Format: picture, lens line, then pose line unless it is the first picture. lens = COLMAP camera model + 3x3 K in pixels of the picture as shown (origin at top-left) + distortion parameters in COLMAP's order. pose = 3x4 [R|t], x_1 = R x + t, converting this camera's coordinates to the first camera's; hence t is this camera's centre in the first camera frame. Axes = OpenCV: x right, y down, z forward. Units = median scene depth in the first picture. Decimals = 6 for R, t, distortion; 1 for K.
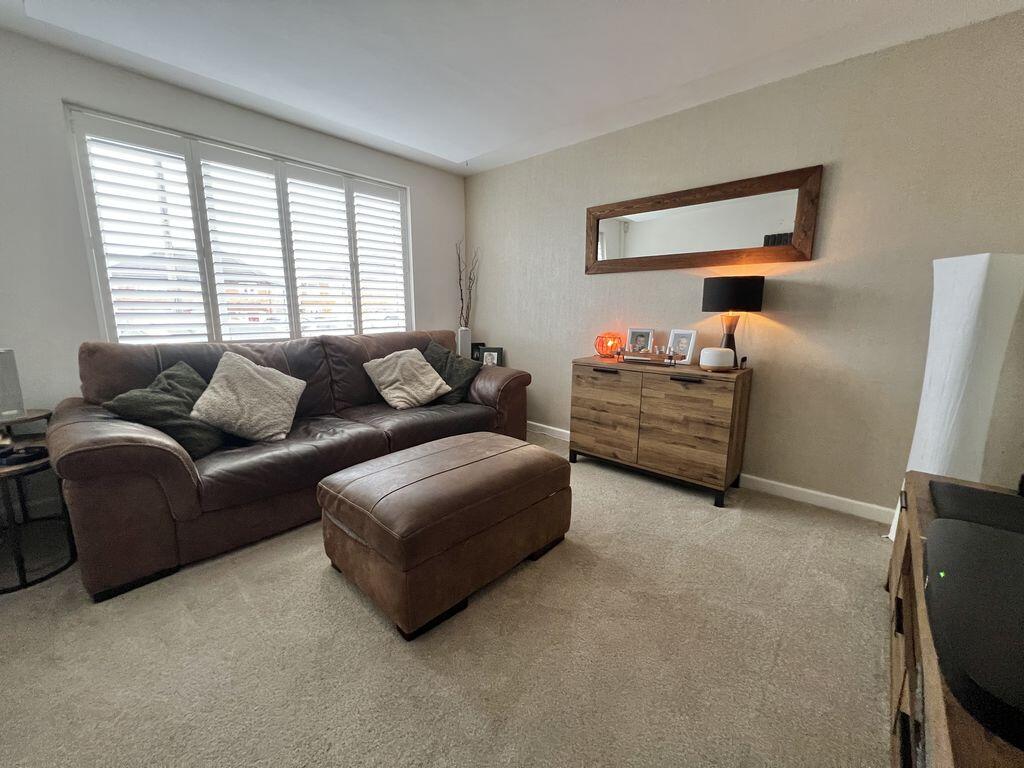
lens RADIAL K [[407.3, 0, 510.9], [0, 407.3, 379.2], [0, 0, 1]] dist [-0.007245, 0.001676]
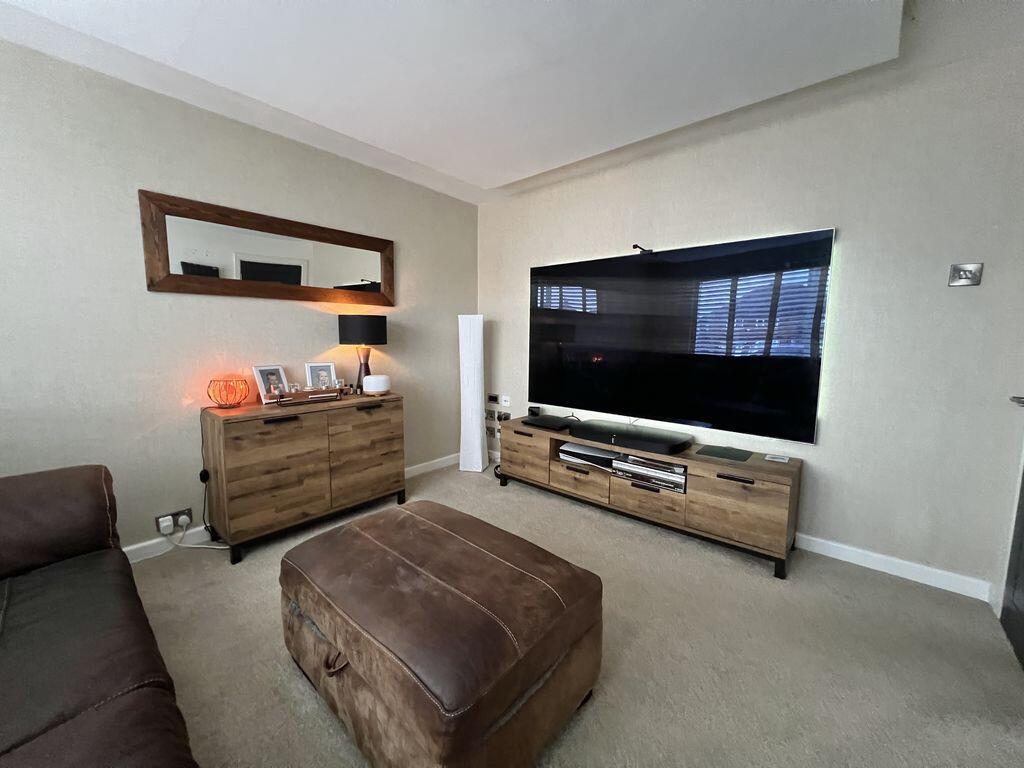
lens RADIAL K [[407.3, 0, 510.3], [0, 407.3, 384.6], [0, 0, 1]] dist [-0.007245, 0.001676]
pose [[-0.029262, -0.121189, 0.992198, -0.605065], [0.166105, 0.978232, 0.124382, -0.119910], [-0.985674, 0.168449, -0.008495, 0.574508]]
